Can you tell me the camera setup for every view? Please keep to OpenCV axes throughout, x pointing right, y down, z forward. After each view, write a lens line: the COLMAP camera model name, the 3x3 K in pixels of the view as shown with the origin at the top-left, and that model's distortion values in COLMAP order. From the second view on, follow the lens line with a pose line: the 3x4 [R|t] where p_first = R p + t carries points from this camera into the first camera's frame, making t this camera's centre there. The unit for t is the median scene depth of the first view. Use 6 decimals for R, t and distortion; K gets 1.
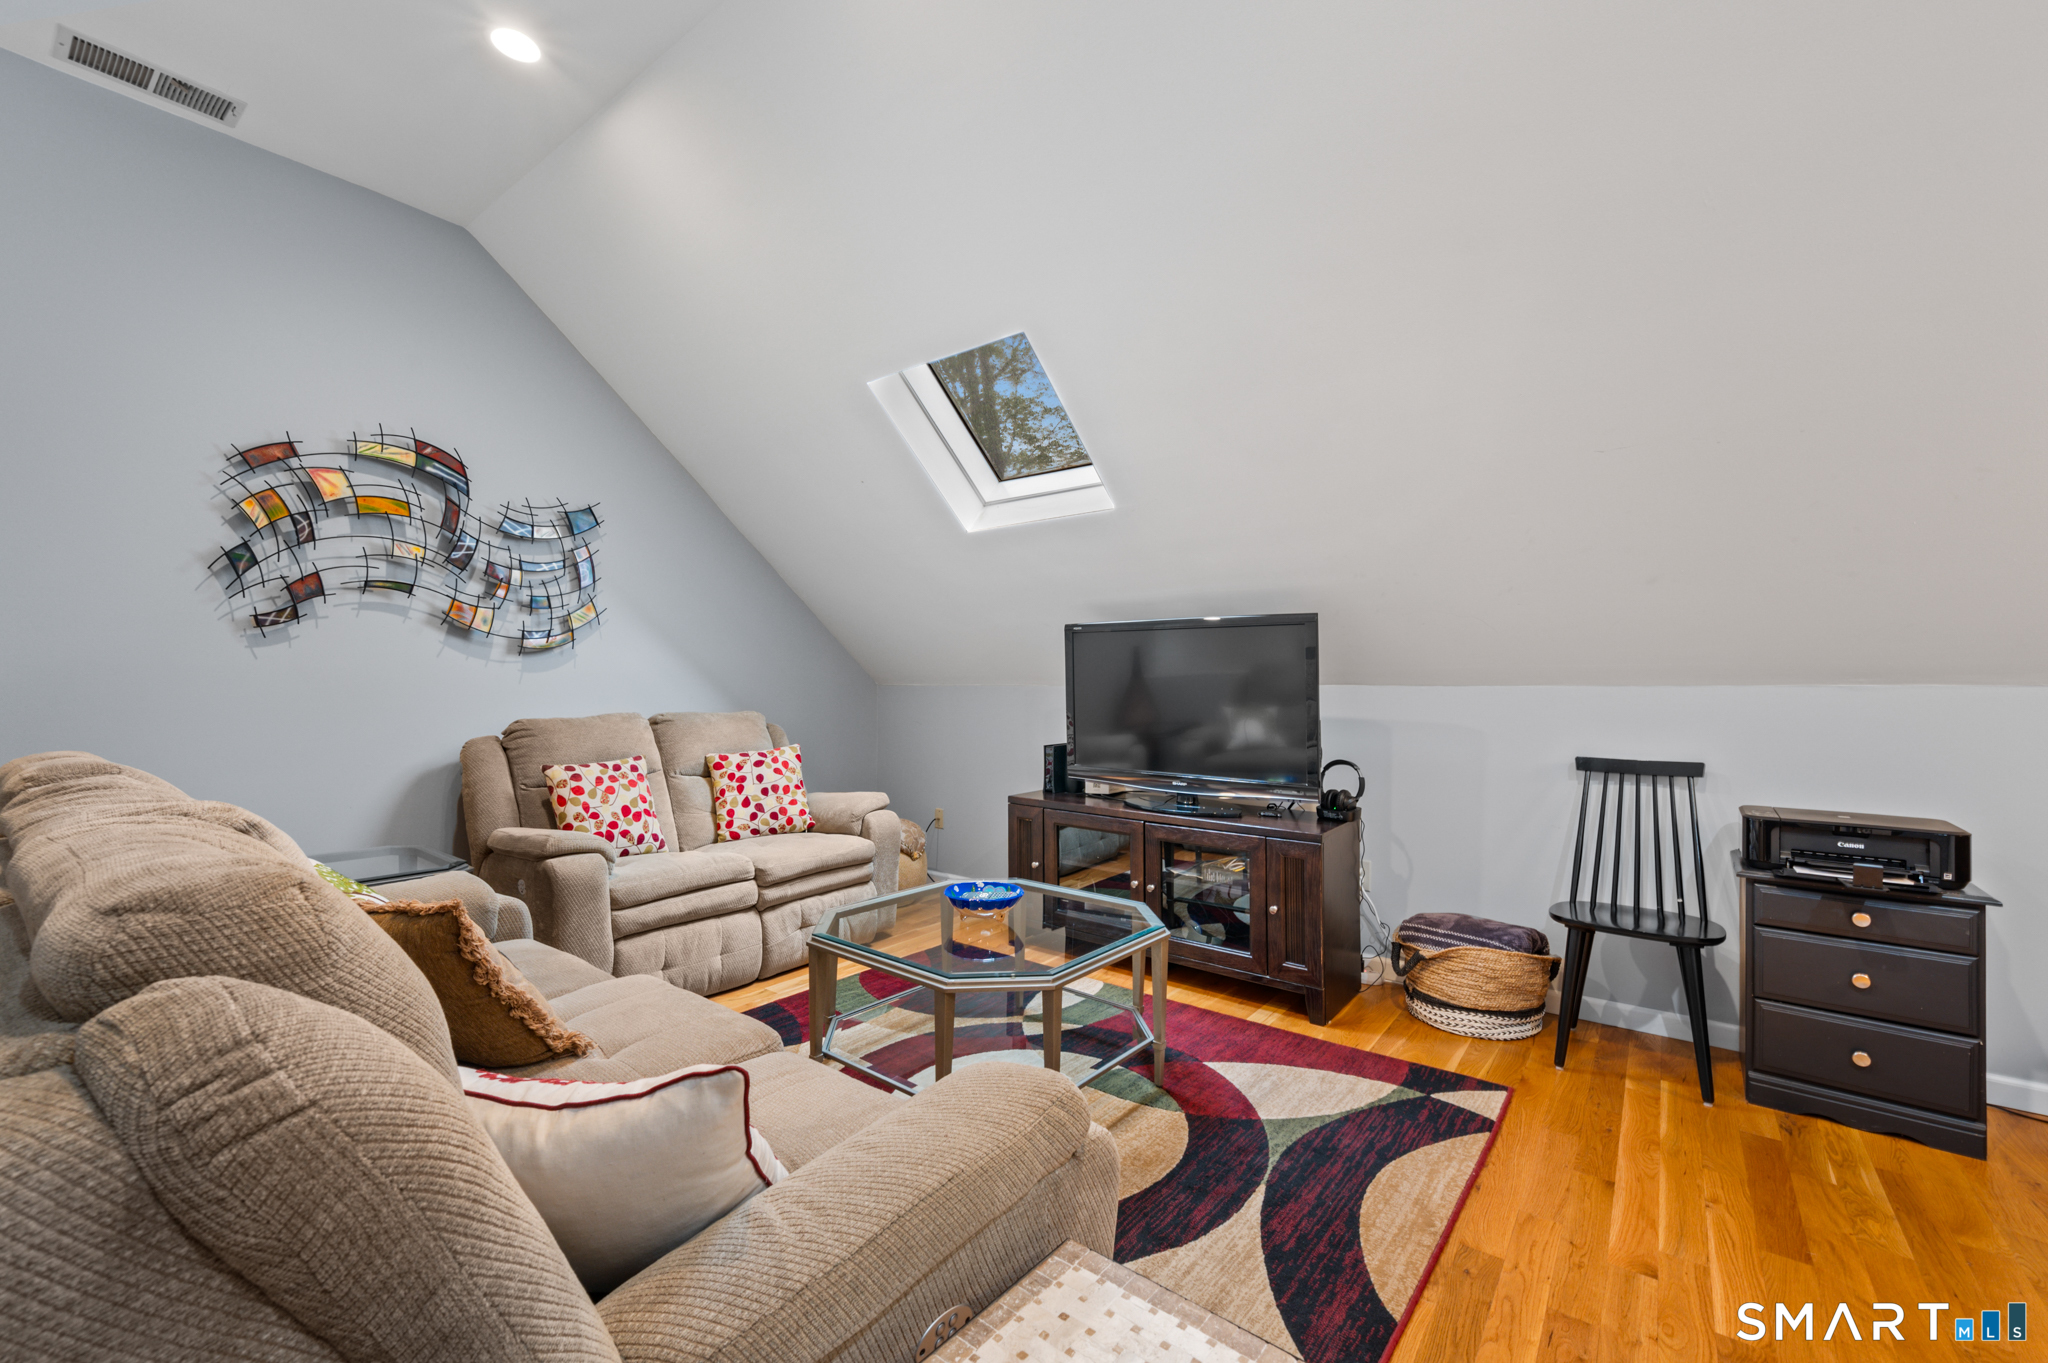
lens RADIAL K [[808.7, 0, 1030.7], [0, 808.7, 675.9], [0, 0, 1]] dist [-0.000416, -0.000128]
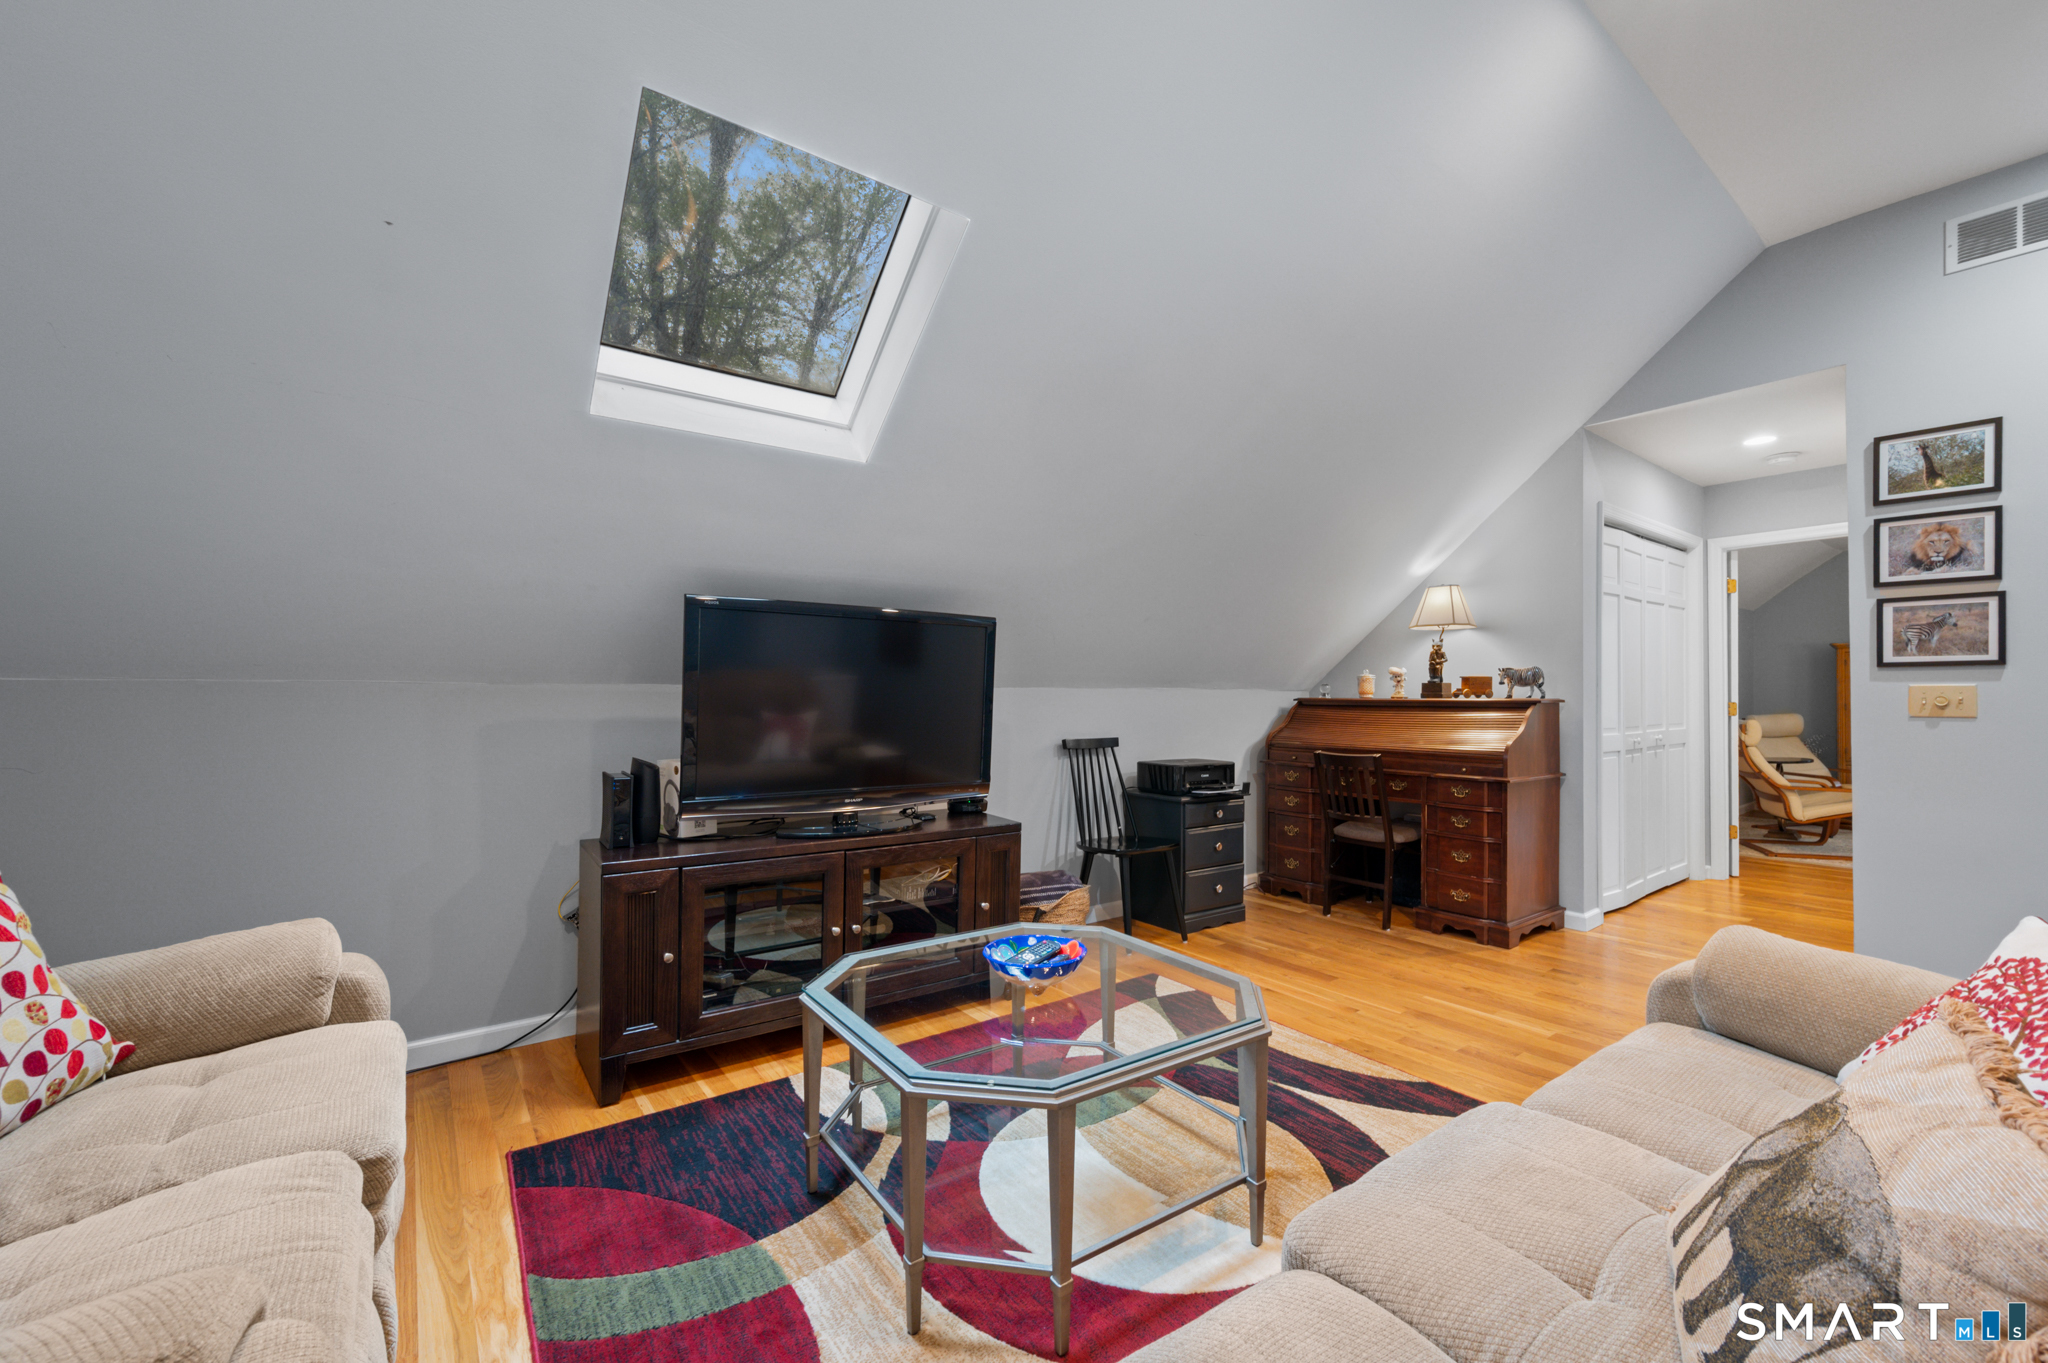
lens RADIAL K [[819.8, 0, 1022.1], [0, 819.8, 689.8], [0, 0, 1]] dist [0.001095, 0.000044]
pose [[0.284802, 0.006328, 0.958566, -0.600416], [-0.011915, 0.999924, -0.003060, 0.017951], [-0.958512, -0.010550, 0.284856, 0.591161]]
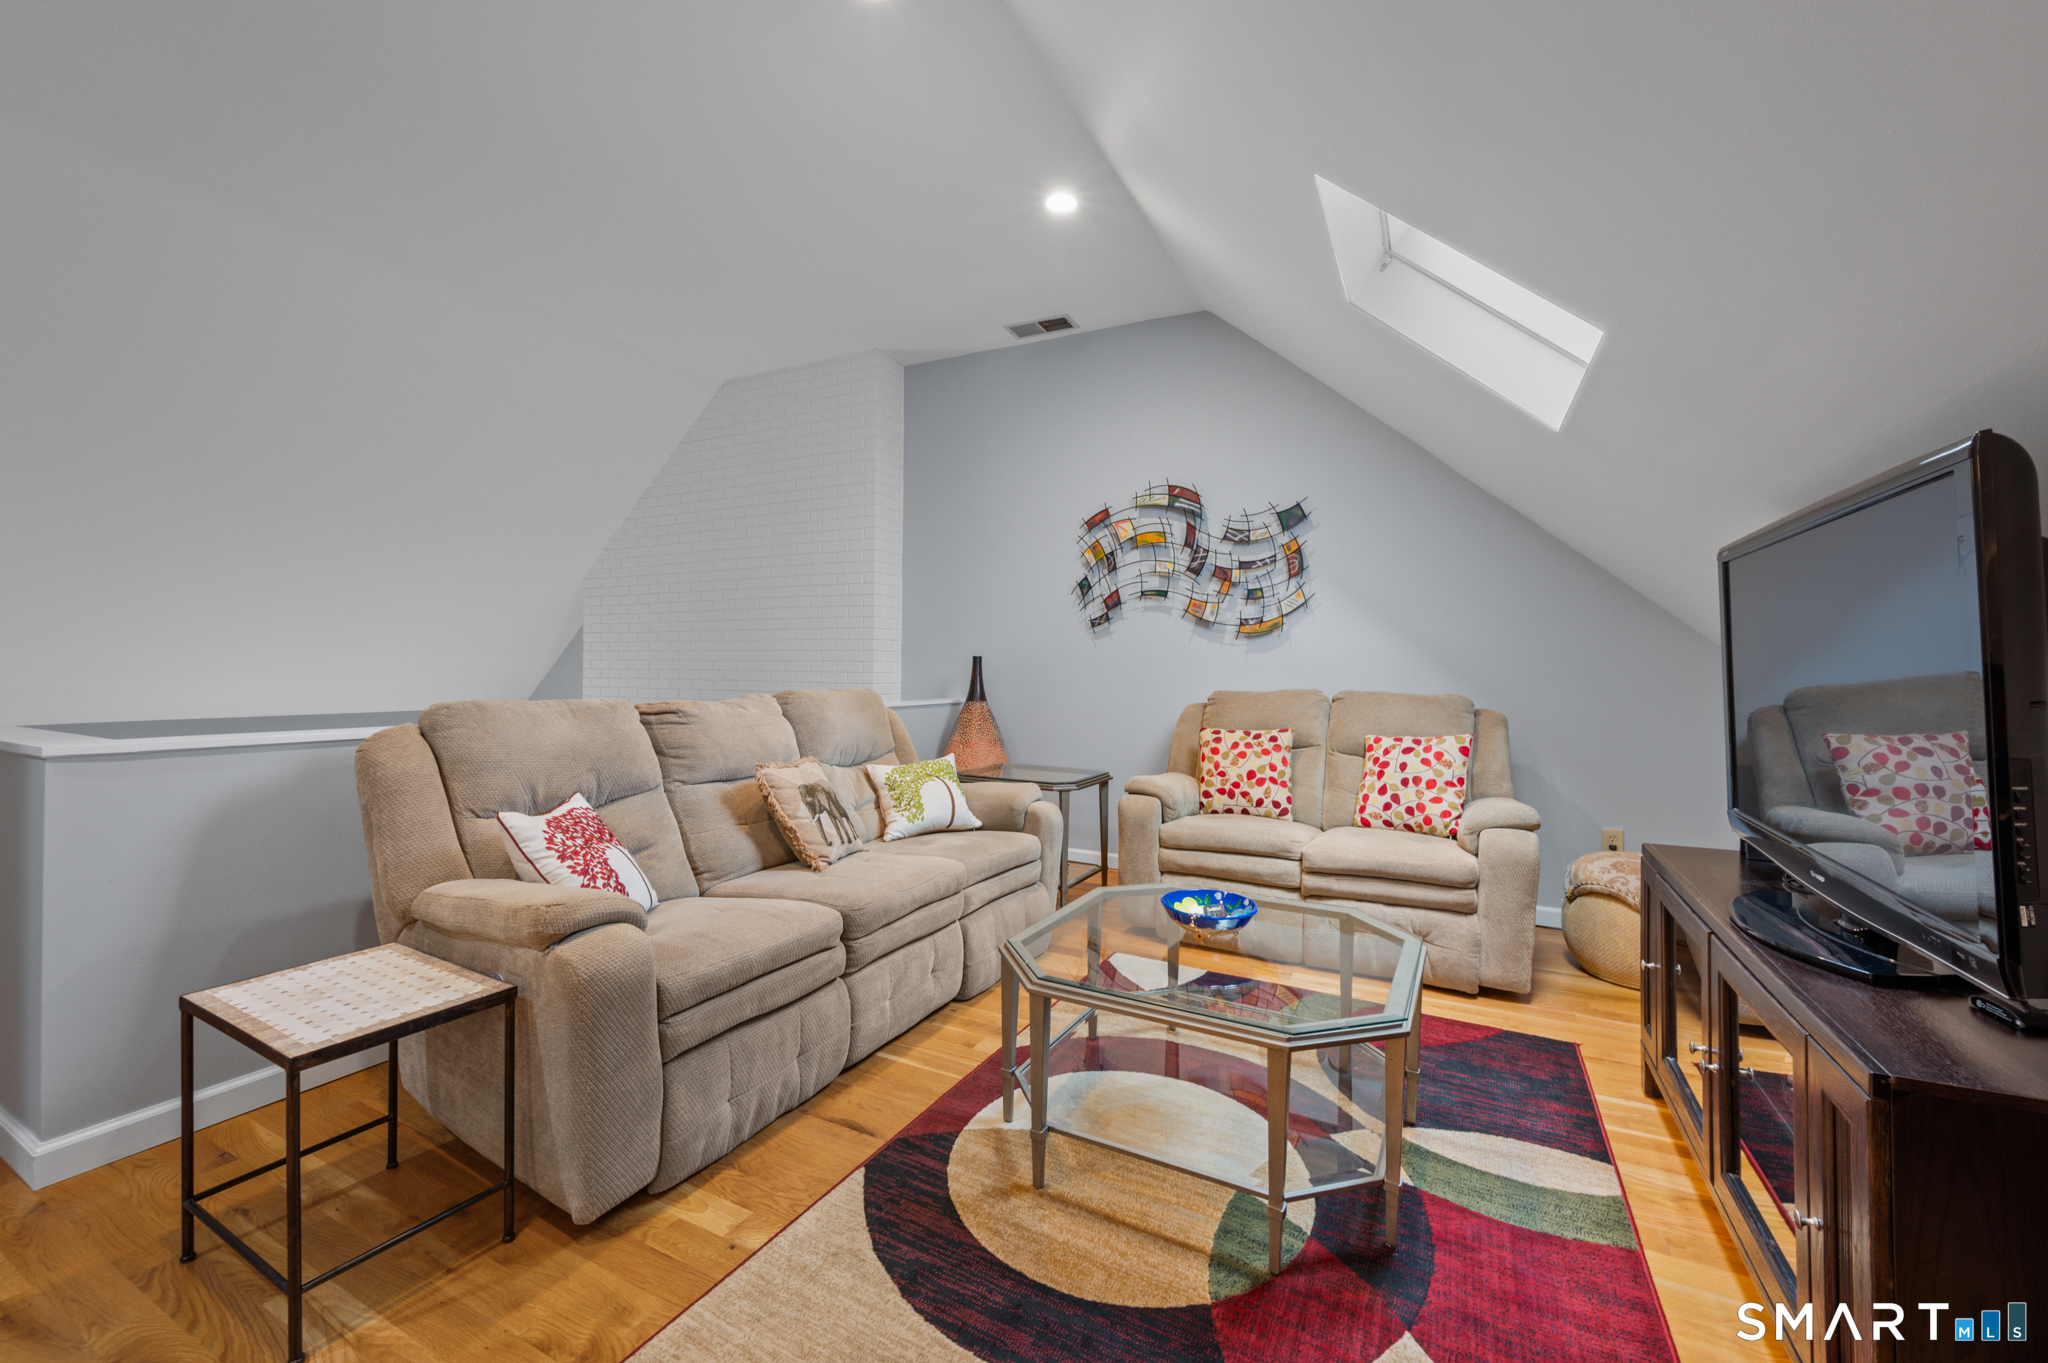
lens RADIAL K [[808.7, 0, 1030.7], [0, 808.7, 675.9], [0, 0, 1]] dist [-0.000416, -0.000128]
pose [[0.184966, 0.015751, -0.982619, 0.540277], [0.009007, 0.999802, 0.017722, 0.006814], [0.982704, -0.012129, 0.184787, 0.491529]]
